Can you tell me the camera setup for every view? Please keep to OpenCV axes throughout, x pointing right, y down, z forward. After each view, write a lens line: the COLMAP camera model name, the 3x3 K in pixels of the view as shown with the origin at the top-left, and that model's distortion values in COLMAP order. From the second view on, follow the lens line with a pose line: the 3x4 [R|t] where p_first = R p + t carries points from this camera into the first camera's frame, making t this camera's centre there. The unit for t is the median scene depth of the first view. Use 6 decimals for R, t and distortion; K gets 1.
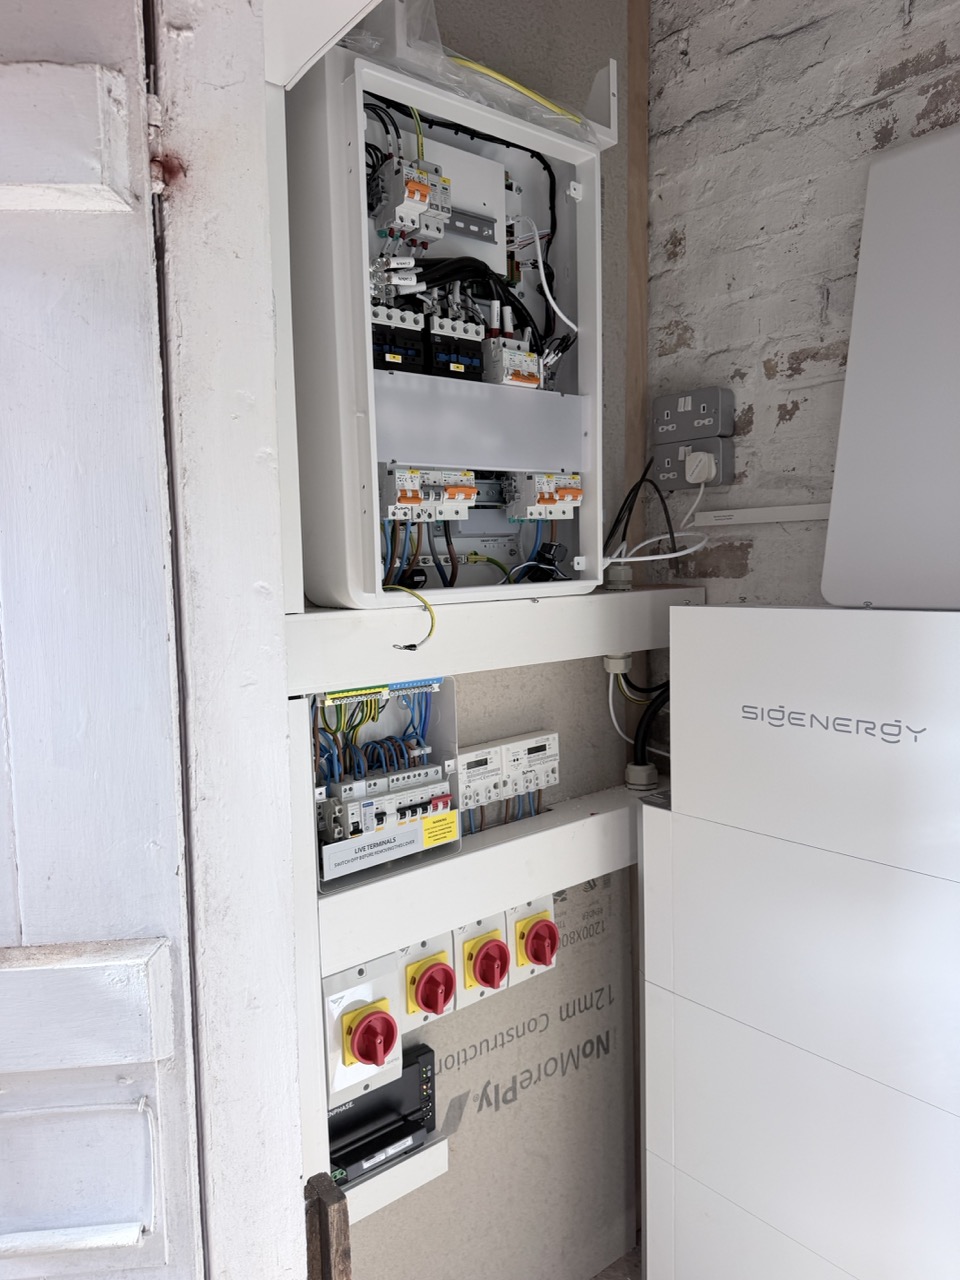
lens RADIAL K [[901.2, 0, 497.8], [0, 901.2, 635.5], [0, 0, 1]] dist [0.043842, -0.037231]
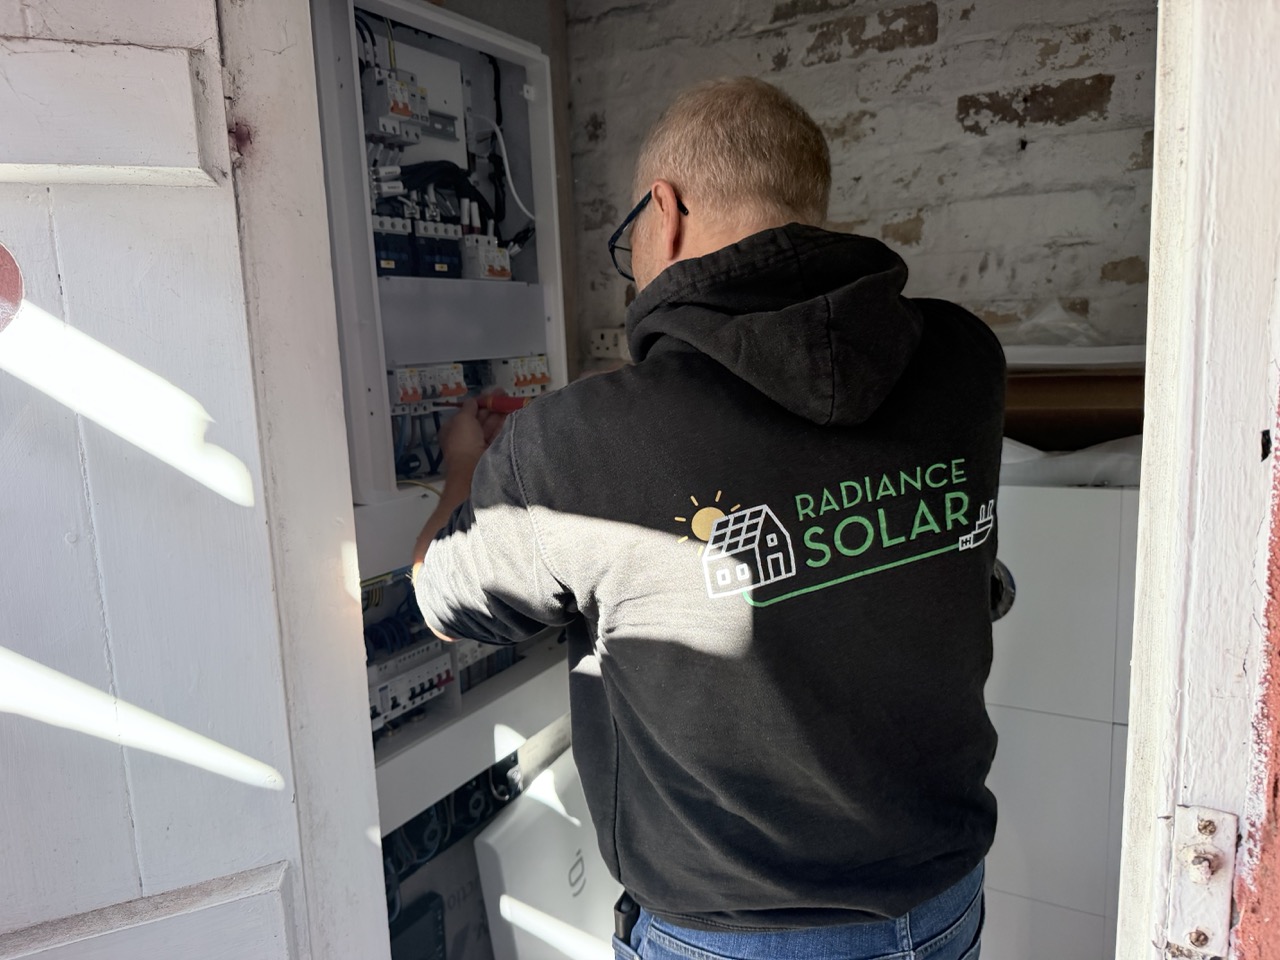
lens RADIAL K [[901.2, 0, 644.2], [0, 901.2, 486.1], [0, 0, 1]] dist [0.043842, -0.037231]
pose [[0.943831, -0.070221, 0.322882, -0.157941], [0.050402, 0.996318, 0.069350, -0.091299], [-0.326563, -0.049180, 0.943895, -0.075198]]
